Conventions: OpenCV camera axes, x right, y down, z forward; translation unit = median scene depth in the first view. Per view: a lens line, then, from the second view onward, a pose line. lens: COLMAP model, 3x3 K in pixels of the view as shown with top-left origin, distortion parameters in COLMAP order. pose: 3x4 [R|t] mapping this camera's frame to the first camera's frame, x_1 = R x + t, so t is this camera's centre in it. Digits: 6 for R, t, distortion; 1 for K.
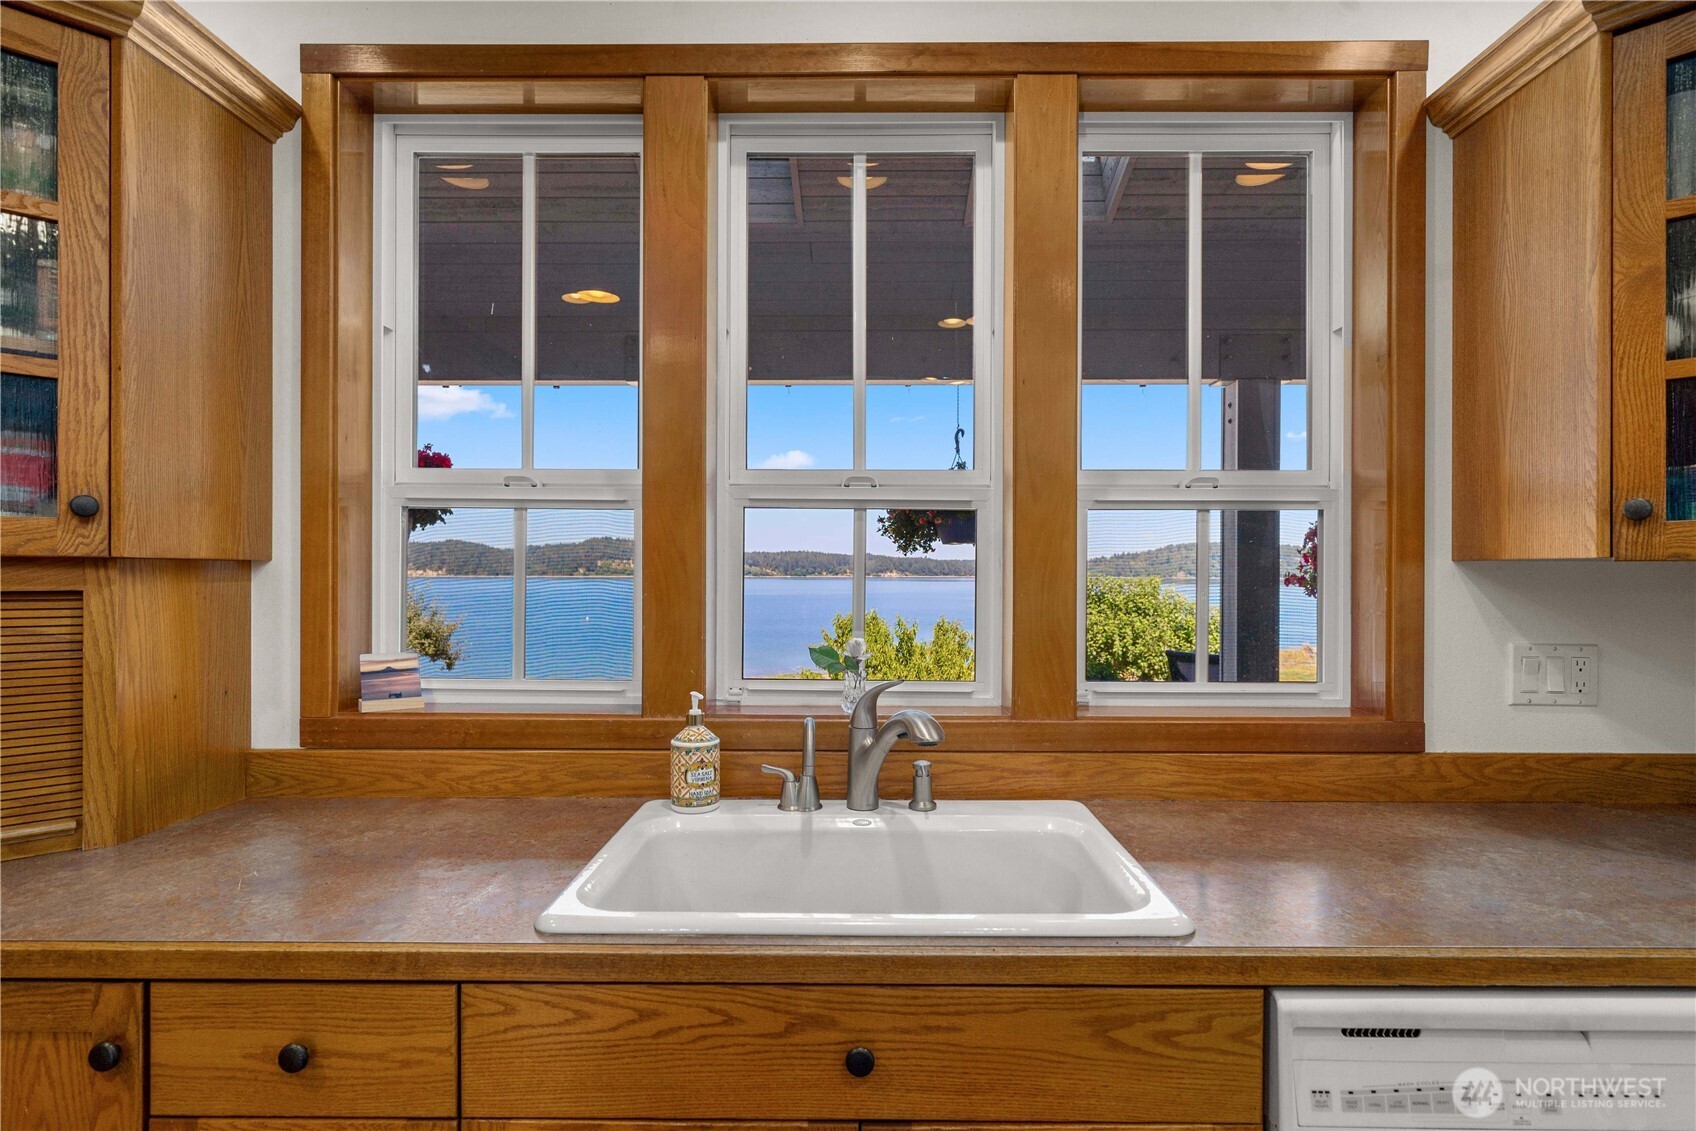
lens RADIAL K [[872.0, 0, 853.1], [0, 872.0, 576.1], [0, 0, 1]] dist [0.000765, 0.000272]
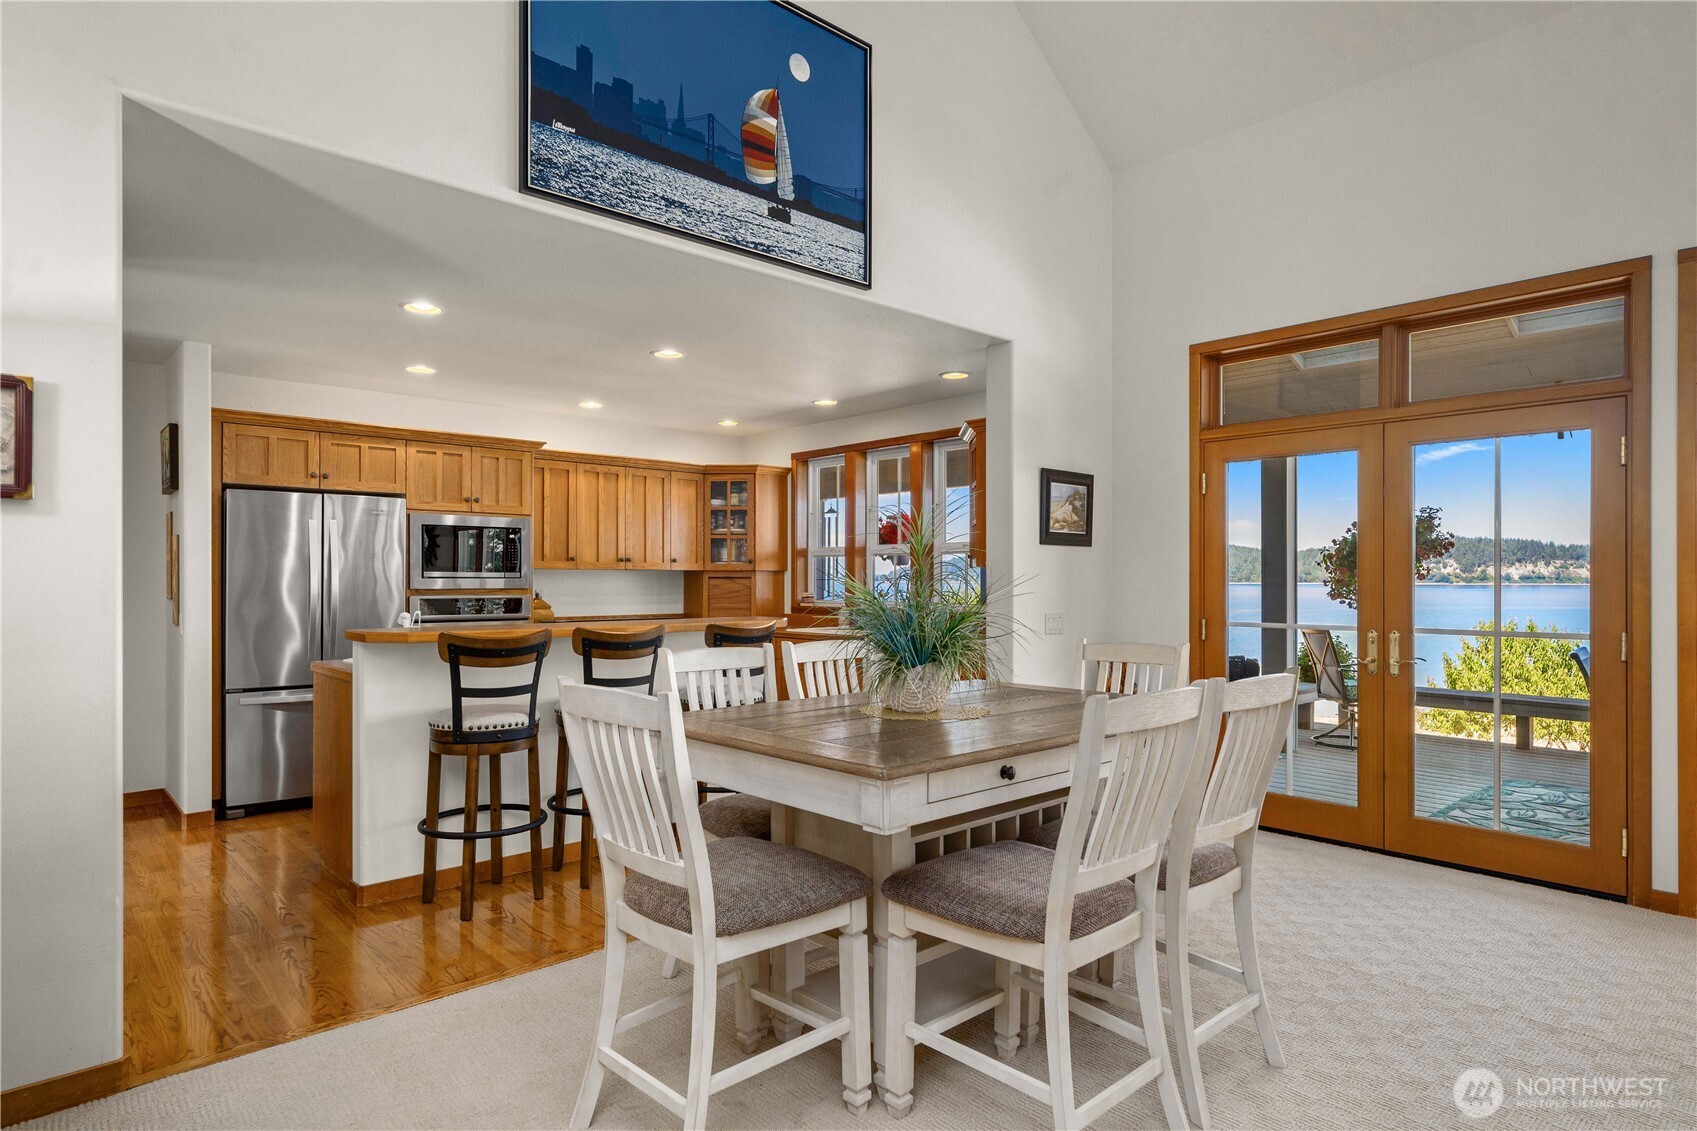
lens RADIAL K [[930.7, 0, 843.8], [0, 930.7, 575.7], [0, 0, 1]] dist [-0.000483, 0.000276]
pose [[0.678020, -0.003122, -0.735037, 3.022745], [-0.002928, 0.999972, -0.006948, 0.038848], [0.735037, 0.006863, 0.677992, -2.002838]]
